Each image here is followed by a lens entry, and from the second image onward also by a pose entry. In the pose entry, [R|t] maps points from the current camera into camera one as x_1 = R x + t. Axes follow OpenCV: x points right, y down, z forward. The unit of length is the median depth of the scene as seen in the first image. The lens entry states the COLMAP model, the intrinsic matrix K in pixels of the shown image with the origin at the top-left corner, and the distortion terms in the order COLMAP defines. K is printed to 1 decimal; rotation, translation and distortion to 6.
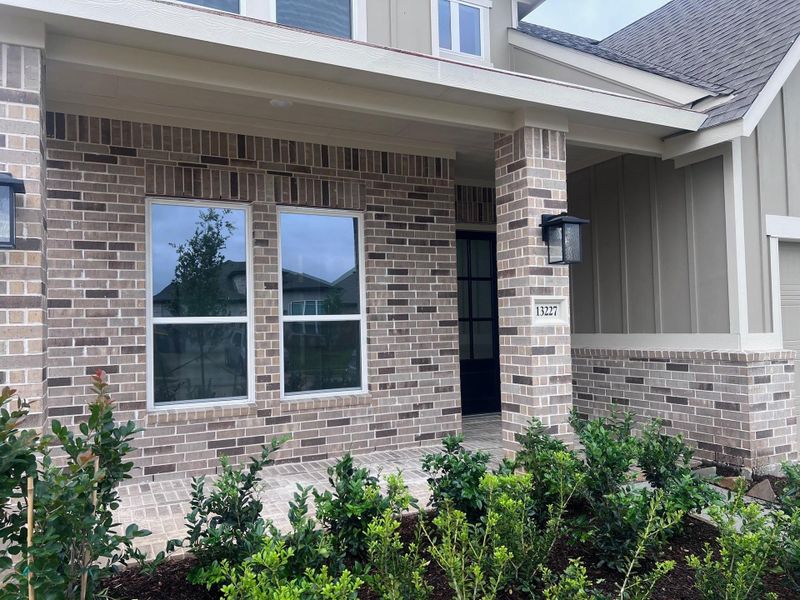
lens RADIAL K [[602.2, 0, 381.4], [0, 602.2, 304.2], [0, 0, 1]] dist [0.016918, -0.007723]
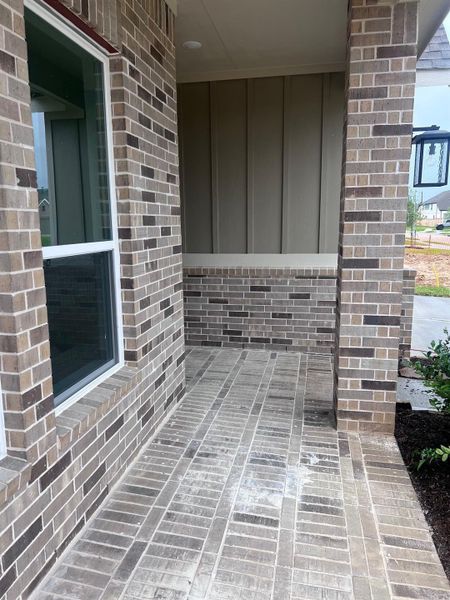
lens RADIAL K [[451.7, 0, 222.4], [0, 451.7, 294.9], [0, 0, 1]] dist [0.016918, -0.007723]
pose [[0.600798, -0.110075, 0.791786, -0.368766], [-0.032412, 0.986306, 0.161711, -0.006463], [-0.798743, -0.122819, 0.589003, 0.719197]]
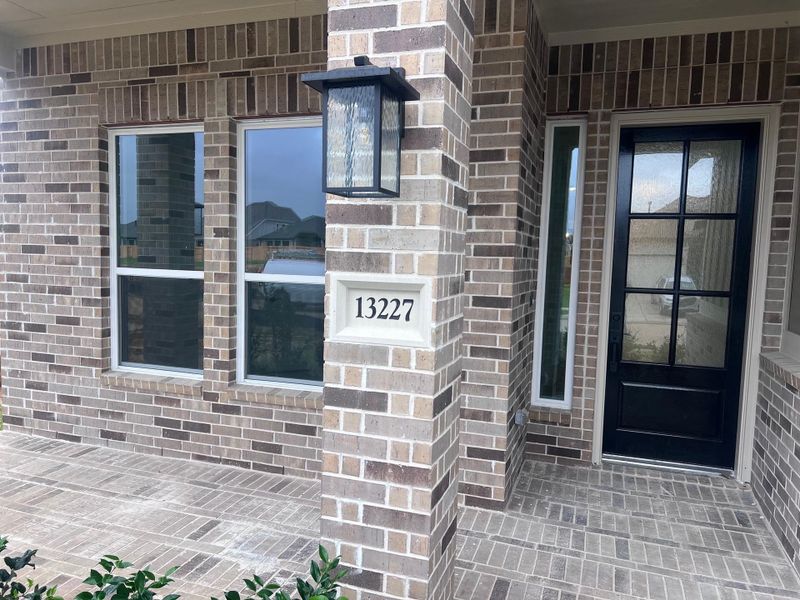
lens RADIAL K [[602.2, 0, 395.9], [0, 602.2, 305.6], [0, 0, 1]] dist [0.016918, -0.007723]
pose [[0.704693, 0.101649, -0.702194, 0.520936], [-0.016854, 0.991803, 0.126658, -0.040204], [0.709313, -0.077420, 0.700630, 0.641040]]
